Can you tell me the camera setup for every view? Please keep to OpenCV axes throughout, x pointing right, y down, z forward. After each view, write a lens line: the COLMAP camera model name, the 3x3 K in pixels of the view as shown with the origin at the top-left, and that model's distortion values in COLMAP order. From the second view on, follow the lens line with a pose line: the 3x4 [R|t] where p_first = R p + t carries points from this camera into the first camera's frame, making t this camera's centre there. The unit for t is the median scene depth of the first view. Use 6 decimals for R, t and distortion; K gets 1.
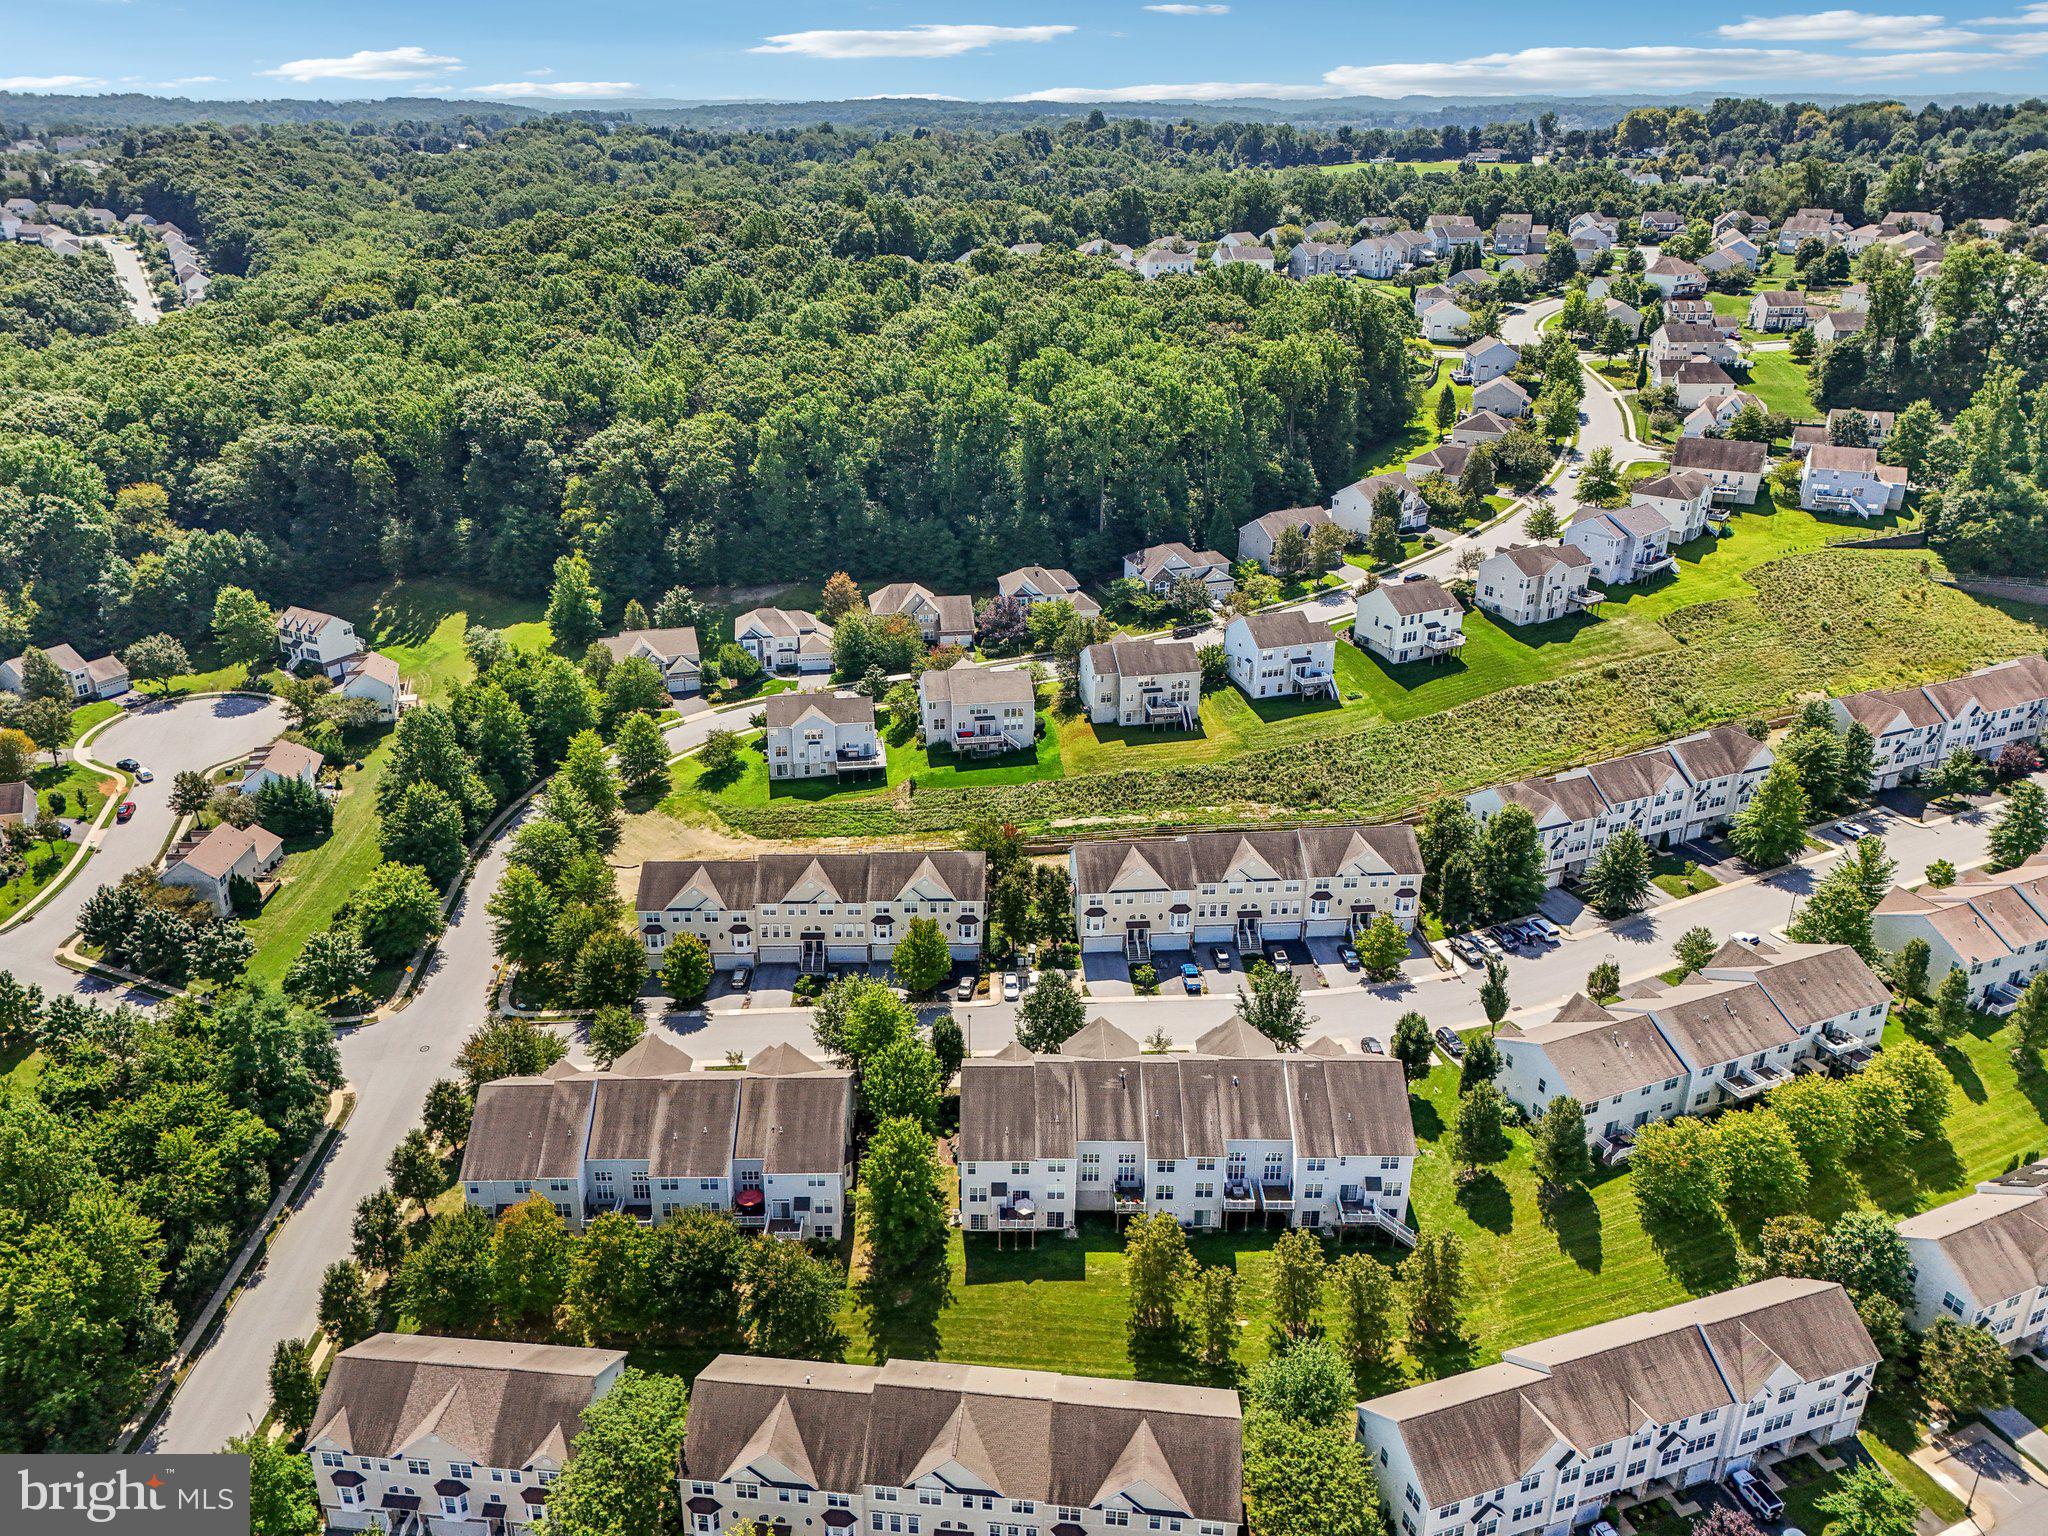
lens RADIAL K [[1487.6, 0, 1018.7], [0, 1487.6, 764.5], [0, 0, 1]] dist [0.061307, -0.055206]
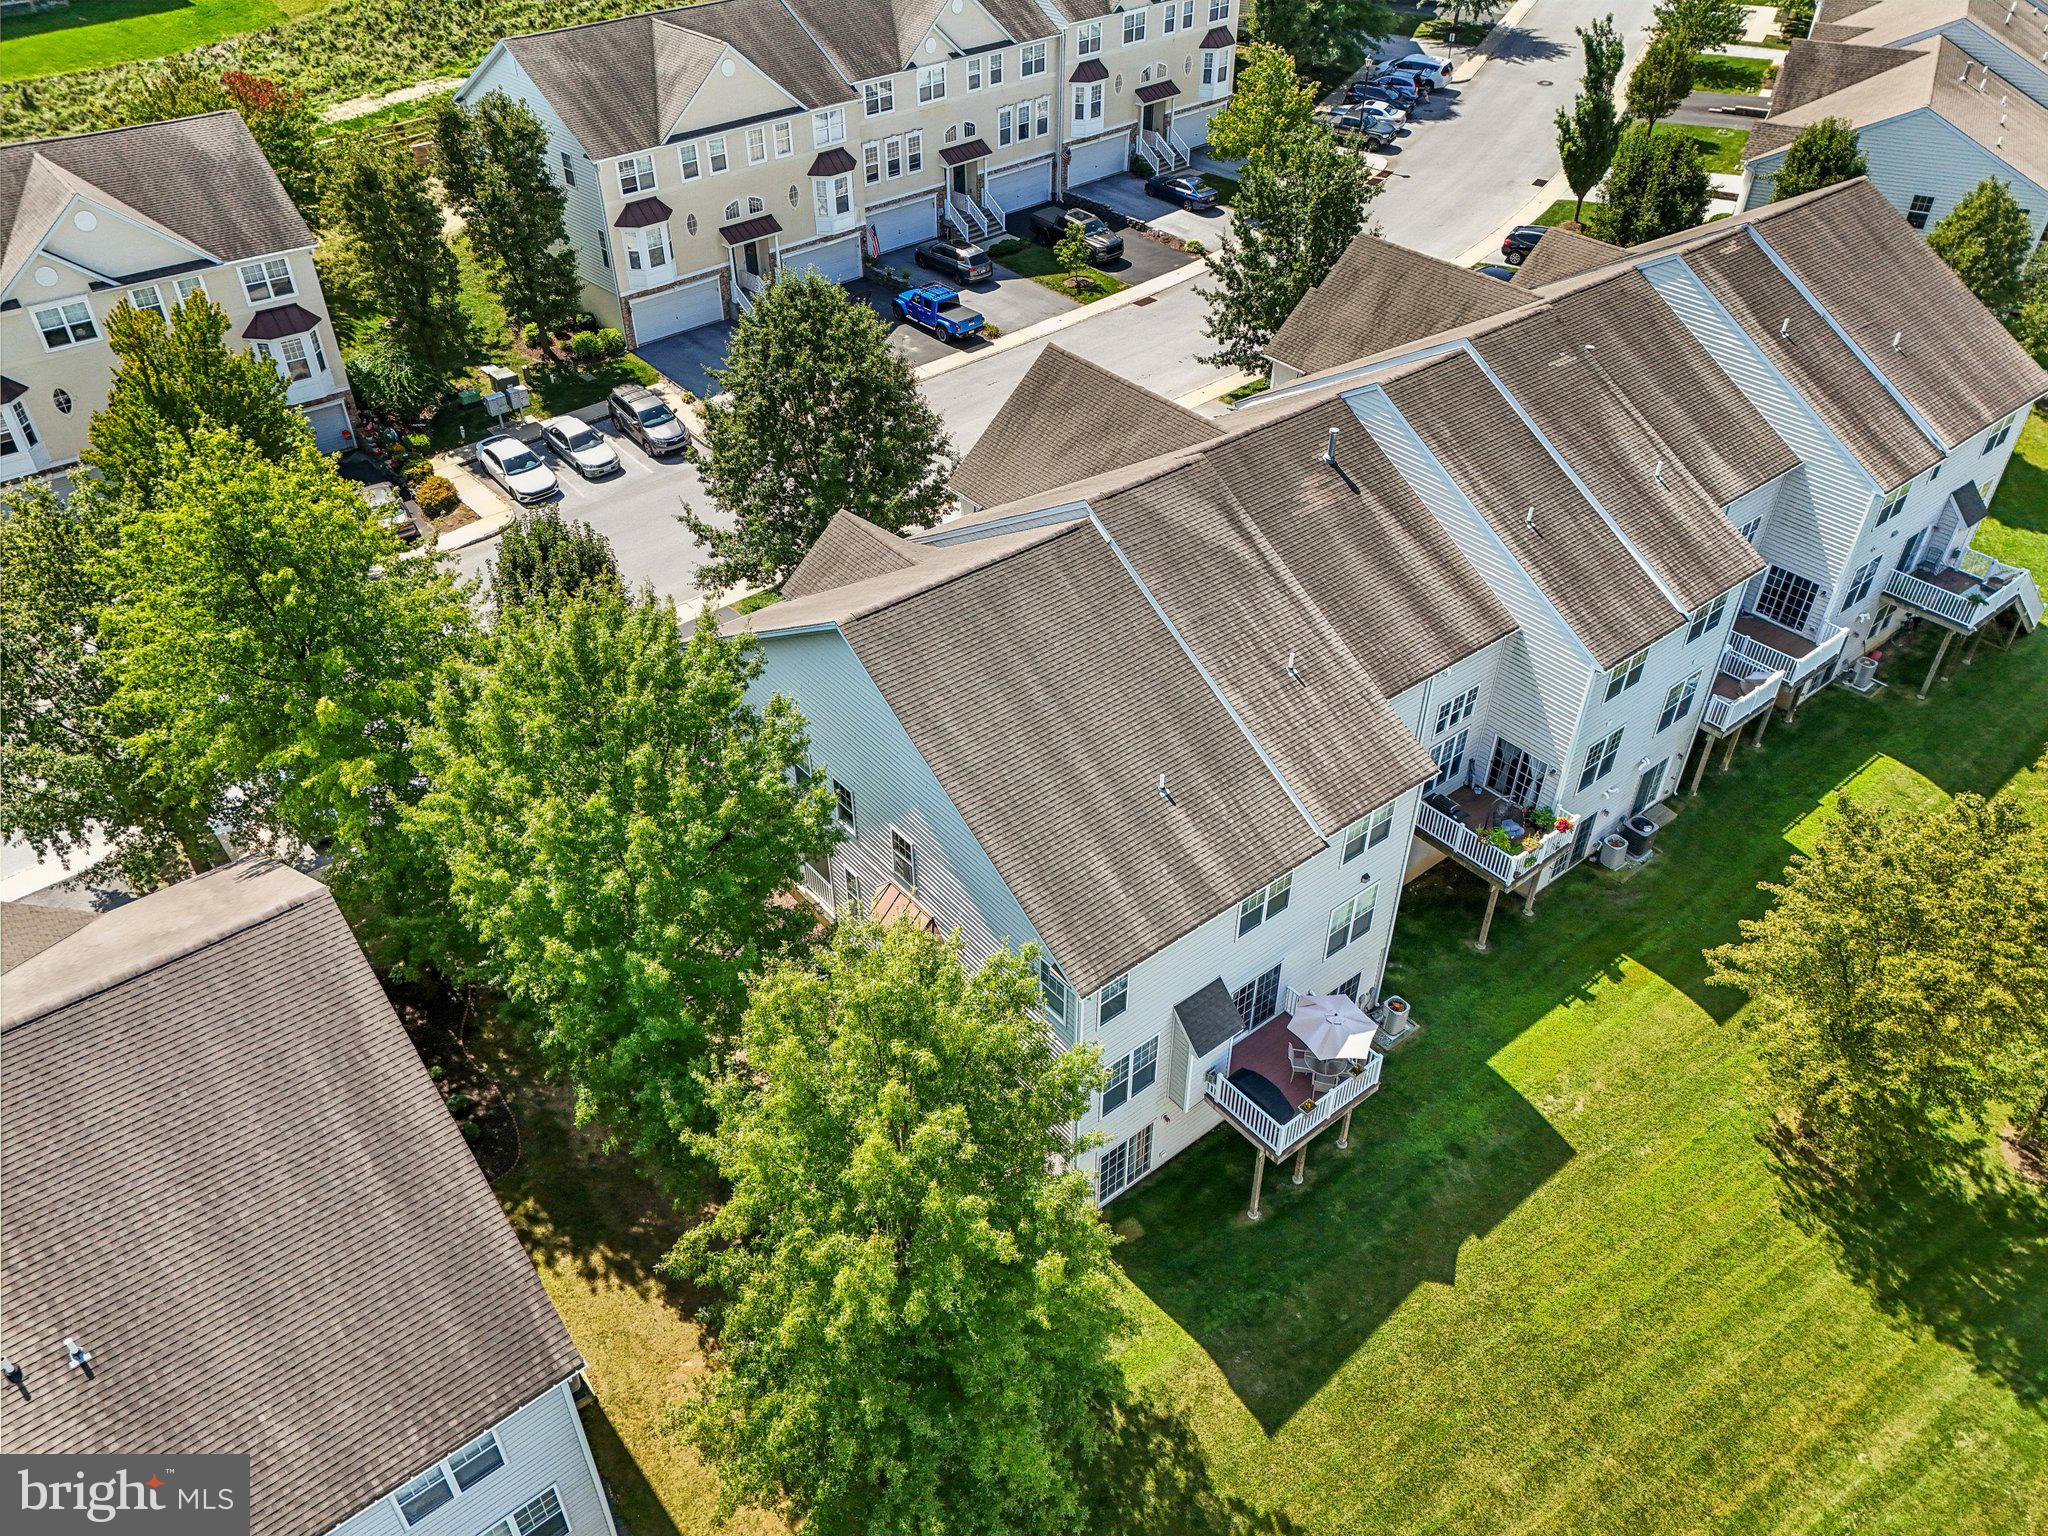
lens RADIAL K [[1487.6, 0, 1032.7], [0, 1487.6, 746.6], [0, 0, 1]] dist [0.061307, -0.055206]
pose [[0.775660, -0.389026, 0.497002, -0.104379], [0.250223, 0.912468, 0.323713, 0.122012], [-0.579431, -0.126730, 0.805108, 0.634933]]
